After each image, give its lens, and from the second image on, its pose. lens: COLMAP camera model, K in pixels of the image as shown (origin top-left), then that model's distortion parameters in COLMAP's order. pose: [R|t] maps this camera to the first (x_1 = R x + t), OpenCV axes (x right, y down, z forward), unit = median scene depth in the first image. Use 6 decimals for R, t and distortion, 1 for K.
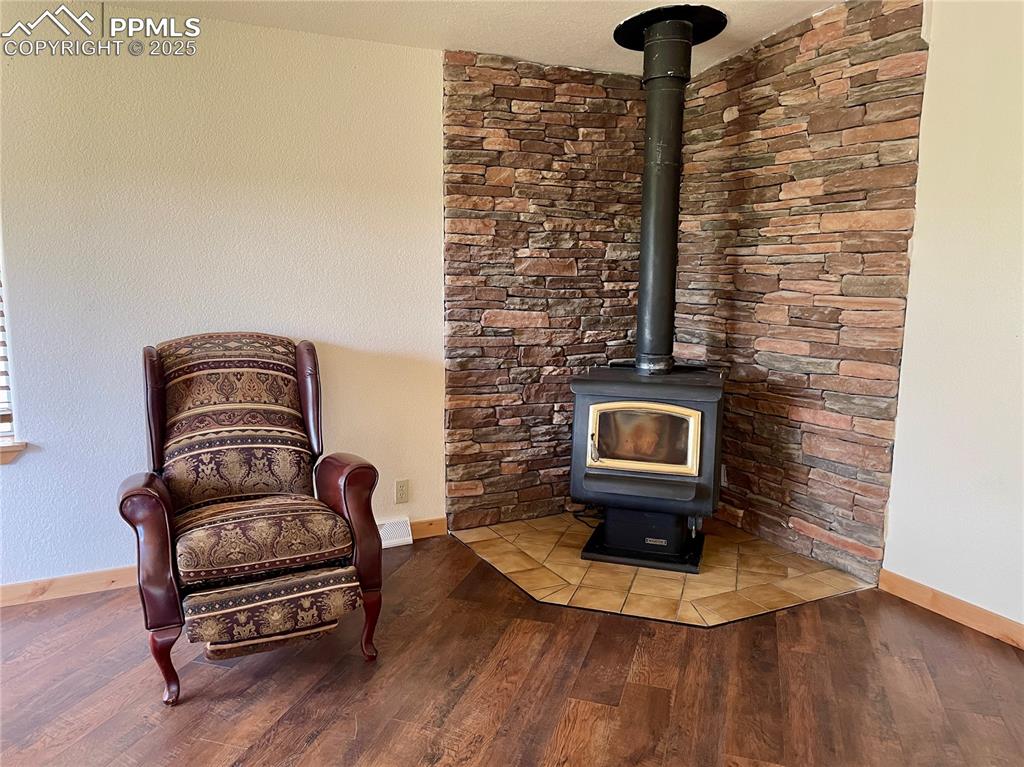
lens RADIAL K [[776.9, 0, 497.4], [0, 776.9, 381.3], [0, 0, 1]] dist [0.103739, -0.135132]
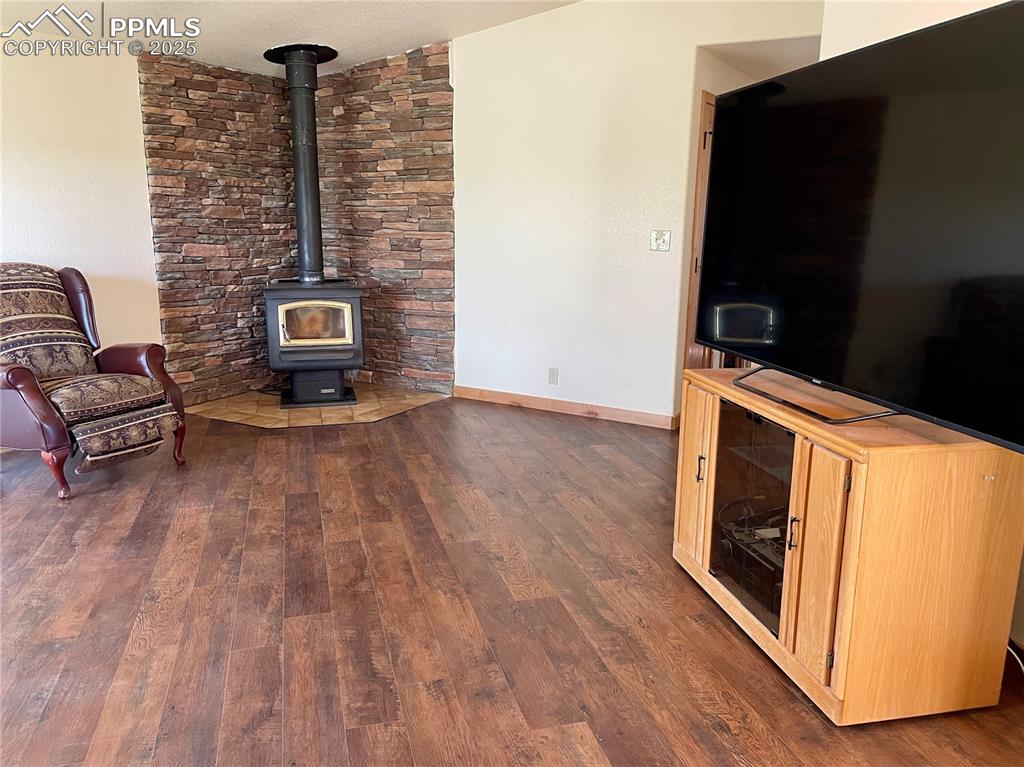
lens RADIAL K [[776.9, 0, 497.4], [0, 776.9, 381.3], [0, 0, 1]] dist [0.103739, -0.135132]
pose [[0.844187, -0.114640, 0.523647, -0.320765], [0.080297, 0.992886, 0.087919, 0.073842], [-0.530001, -0.032173, 0.847387, -0.494511]]
